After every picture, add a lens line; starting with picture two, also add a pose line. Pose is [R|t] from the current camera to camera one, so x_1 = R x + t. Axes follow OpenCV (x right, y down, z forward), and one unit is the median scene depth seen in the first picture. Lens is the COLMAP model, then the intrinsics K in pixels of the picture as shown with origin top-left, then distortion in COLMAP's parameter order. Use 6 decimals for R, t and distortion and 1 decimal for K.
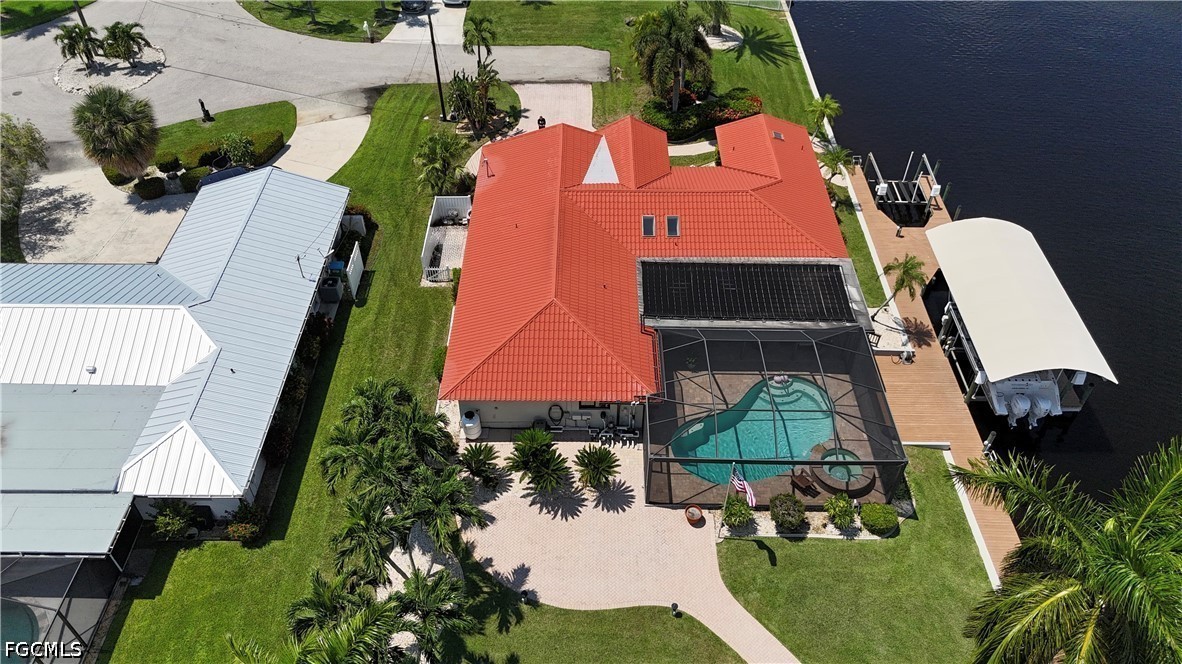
lens RADIAL K [[868.9, 0, 591.0], [0, 868.9, 332.0], [0, 0, 1]] dist [0.060096, -0.062271]
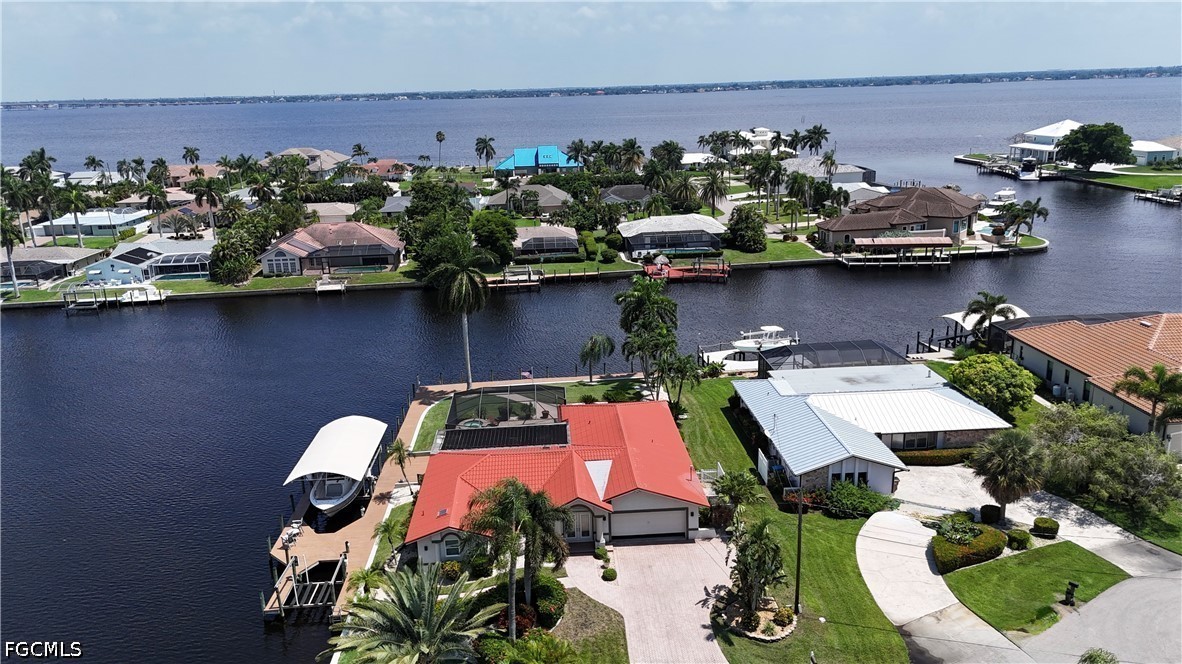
lens RADIAL K [[868.9, 0, 591.0], [0, 868.9, 332.0], [0, 0, 1]] dist [0.060096, -0.062271]
pose [[-0.998225, 0.034202, -0.048746, 0.086089], [-0.023933, 0.519138, 0.854355, -1.506187], [0.054527, 0.854006, -0.517398, 1.628732]]
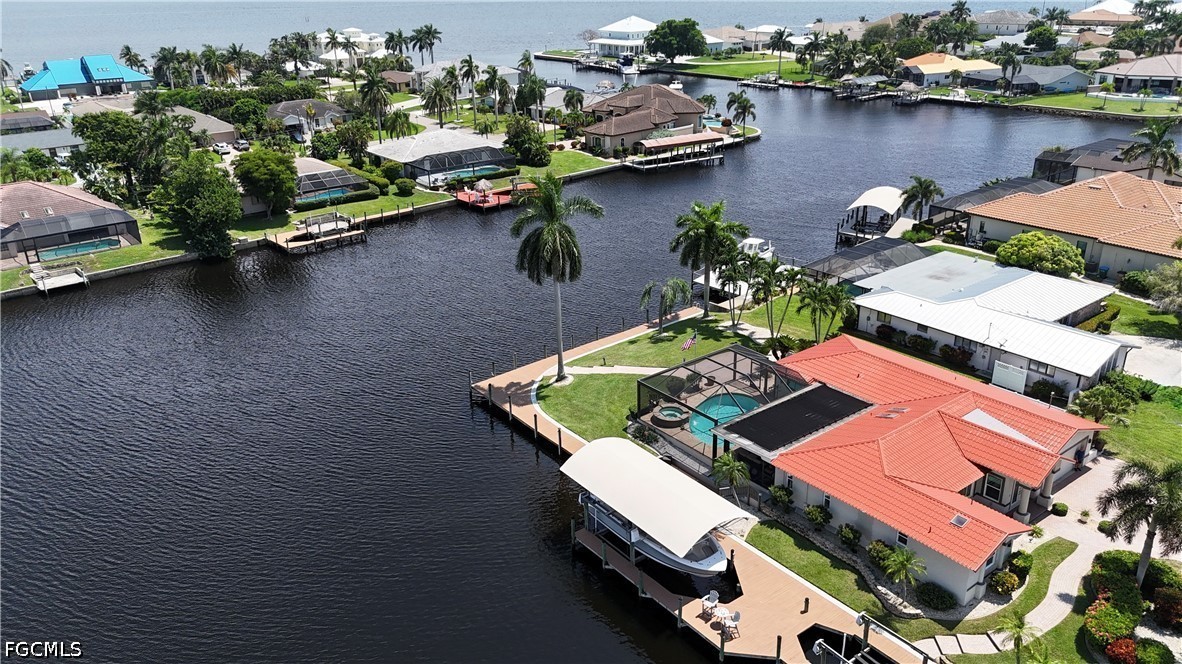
lens RADIAL K [[868.9, 0, 591.0], [0, 868.9, 332.0], [0, 0, 1]] dist [0.060096, -0.062271]
pose [[-0.789978, 0.241749, -0.563464, 1.131885], [-0.410087, 0.474859, 0.778677, -1.006358], [0.455811, 0.846207, -0.275990, 1.076804]]
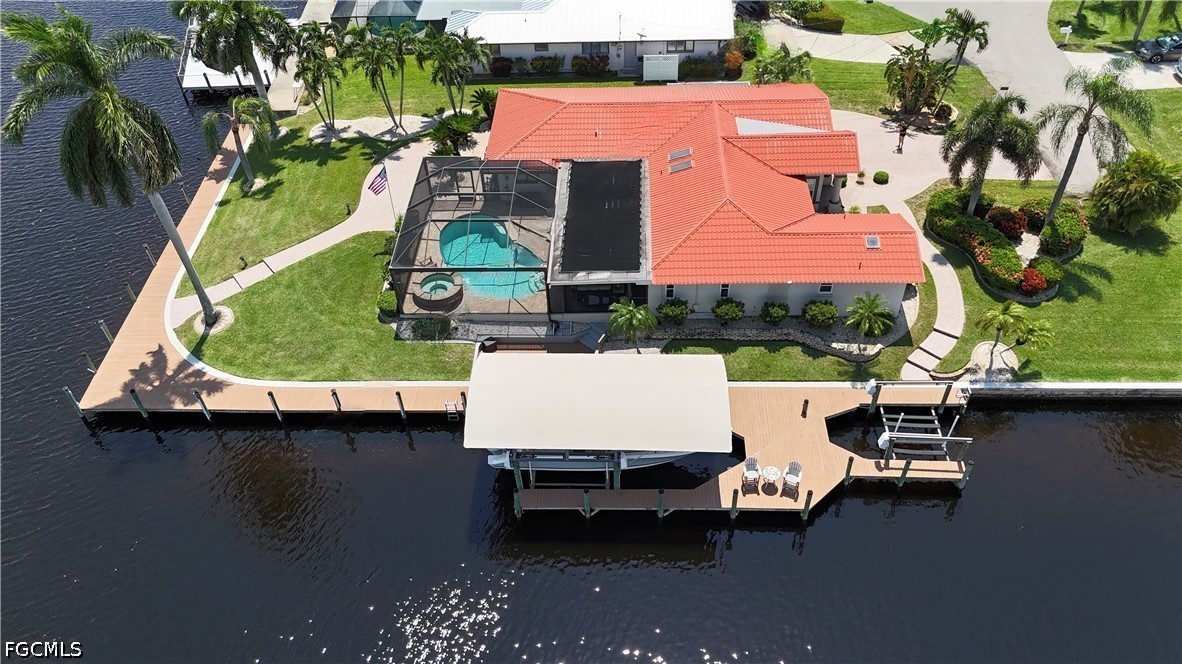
lens RADIAL K [[868.9, 0, 591.0], [0, 868.9, 332.0], [0, 0, 1]] dist [0.060096, -0.062271]
pose [[-0.027676, 0.685003, -0.728014, 1.049295], [-0.662274, 0.532954, 0.526644, -0.520992], [0.748751, 0.496720, 0.438910, 0.554812]]
